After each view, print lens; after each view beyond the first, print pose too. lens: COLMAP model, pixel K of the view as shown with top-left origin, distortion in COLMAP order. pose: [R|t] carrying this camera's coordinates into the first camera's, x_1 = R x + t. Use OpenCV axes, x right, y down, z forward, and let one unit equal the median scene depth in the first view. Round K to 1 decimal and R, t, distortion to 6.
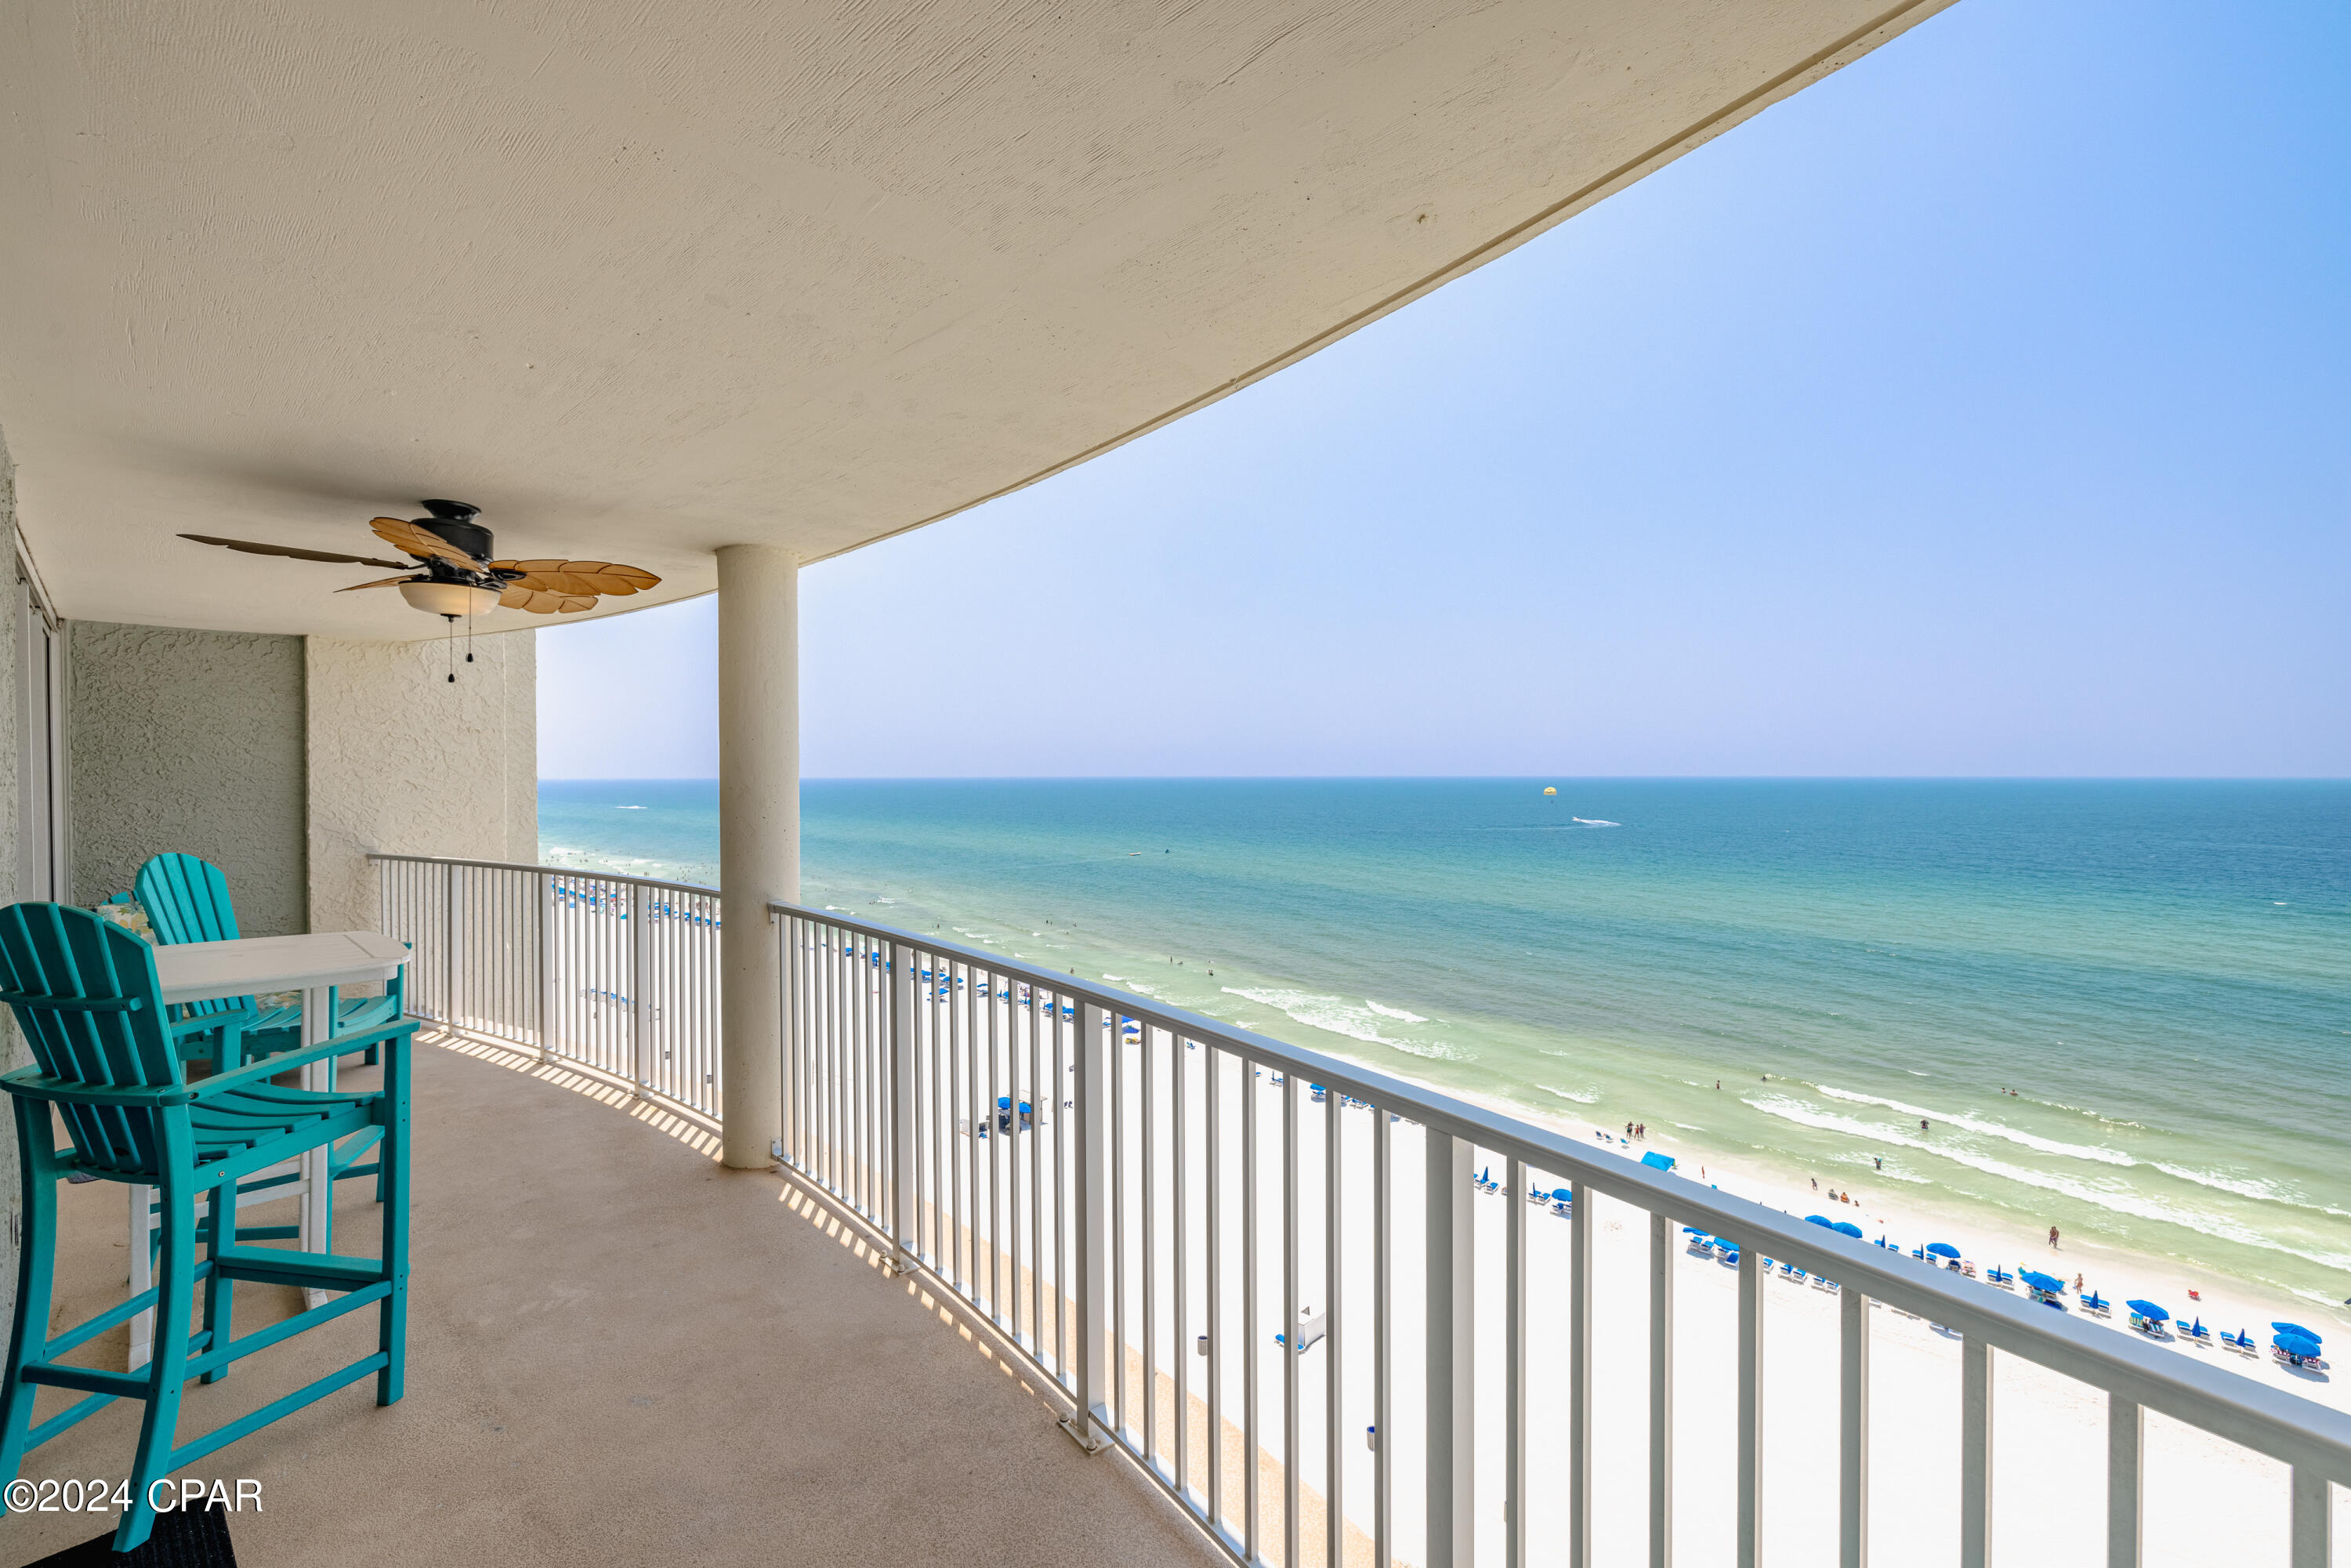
lens RADIAL K [[979.2, 0, 1173.5], [0, 979.2, 781.4], [0, 0, 1]] dist [0.000687, -0.000799]
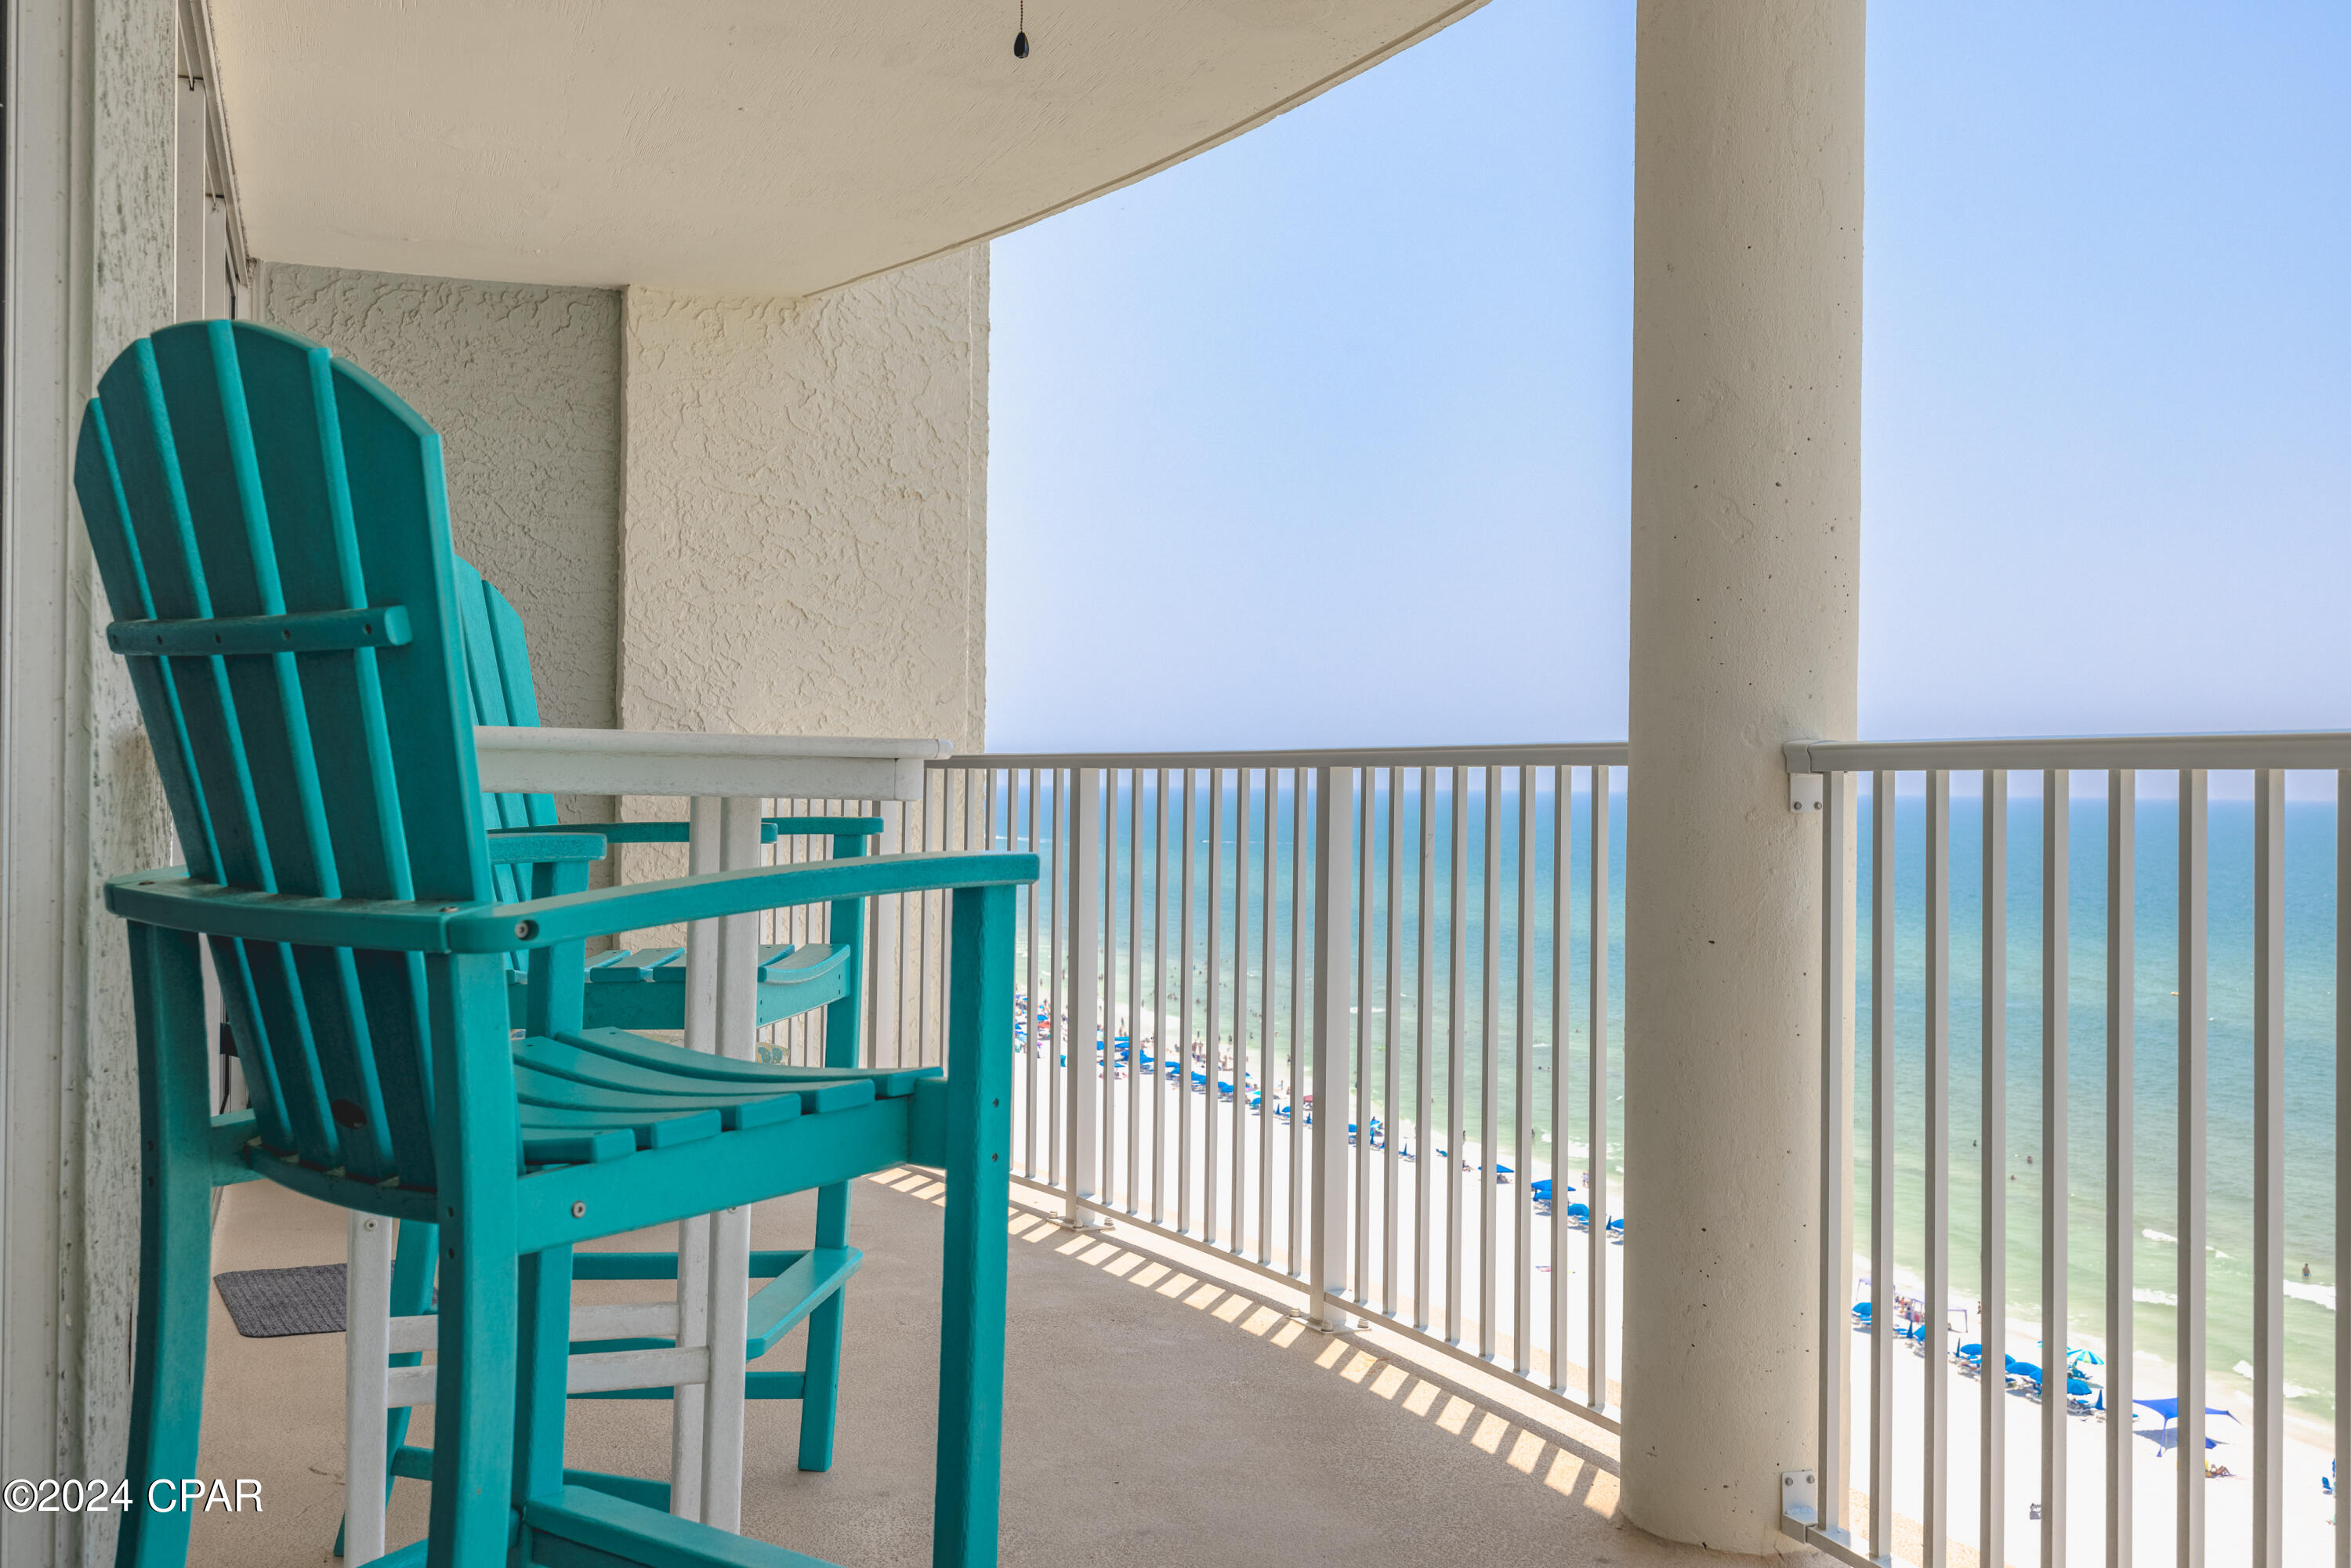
lens RADIAL K [[2283.2, 0, 1180.6], [0, 2283.2, 768.8], [0, 0, 1]] dist [0.007691, 0.000000]
pose [[0.895196, 0.012250, -0.445504, -0.172618], [-0.017165, 0.999828, -0.006999, 0.096158], [0.445341, 0.013913, 0.895253, 0.154594]]
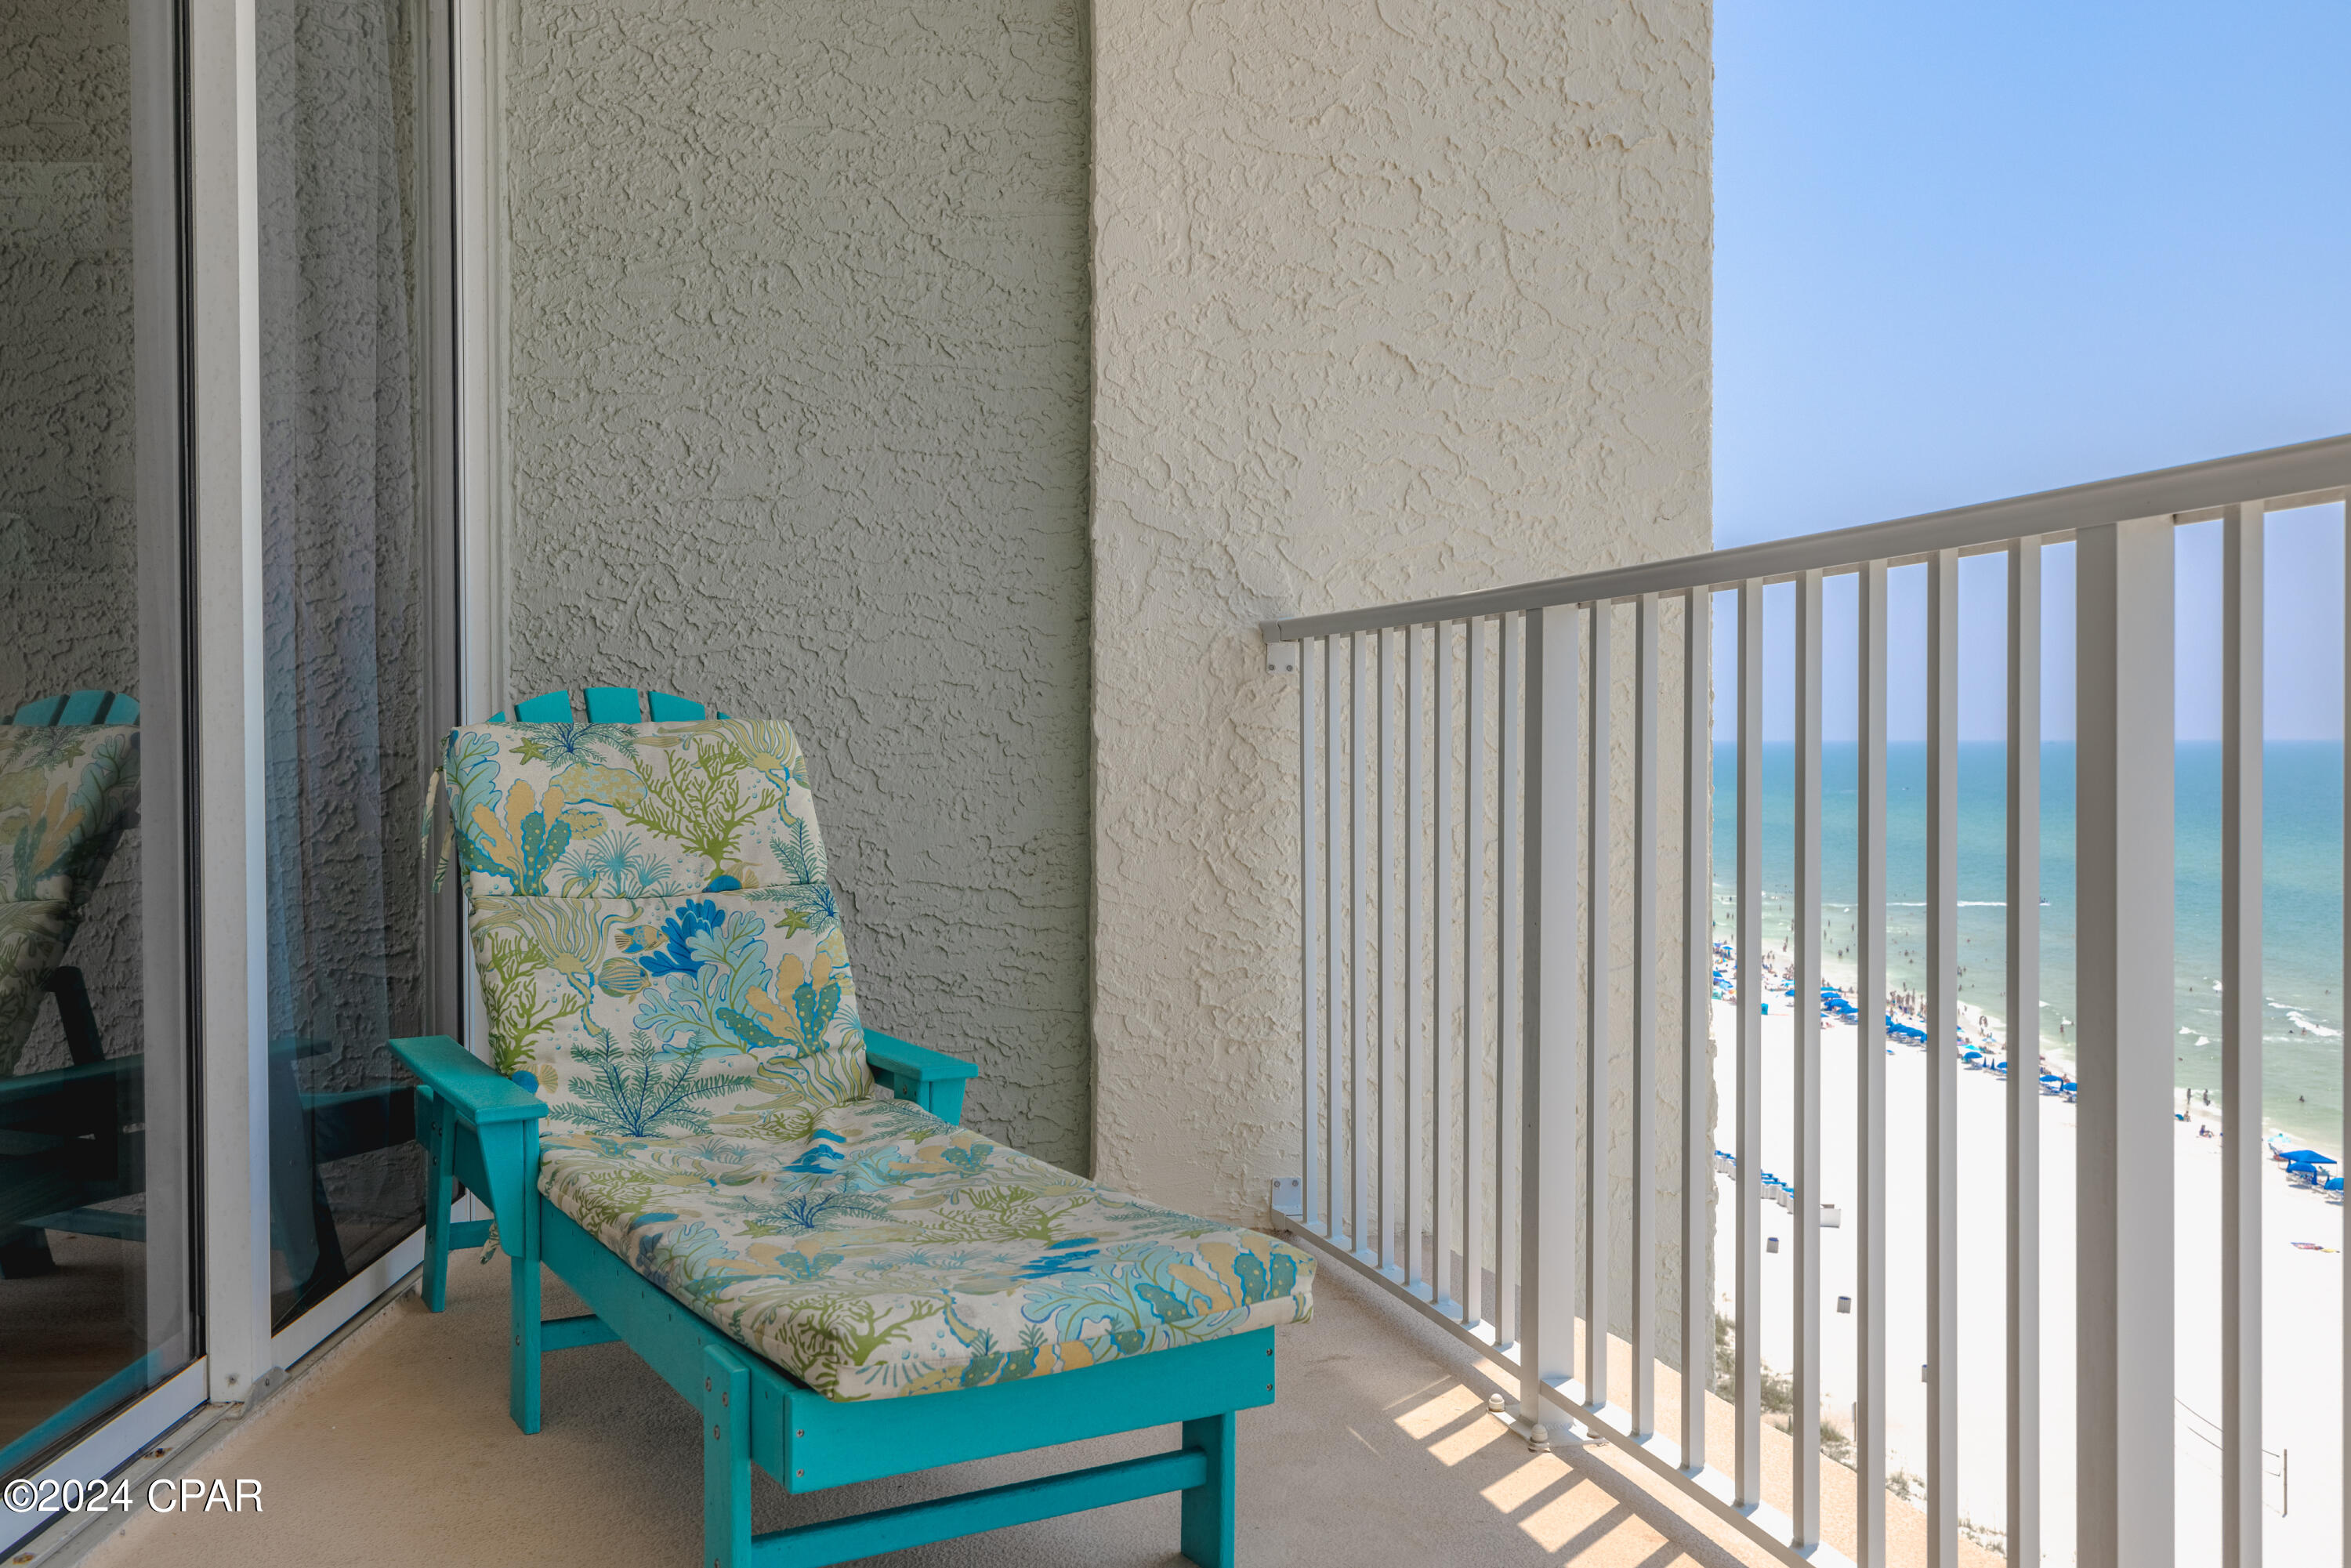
lens RADIAL K [[2139.4, 0, 1153.2], [0, 2139.4, 772.6], [0, 0, 1]] dist [-0.000474, 0.002288]
pose [[0.703584, 0.015009, -0.710453, -0.507067], [-0.003820, 0.999842, 0.017339, 0.119689], [0.710601, -0.009486, 0.703531, 0.668336]]
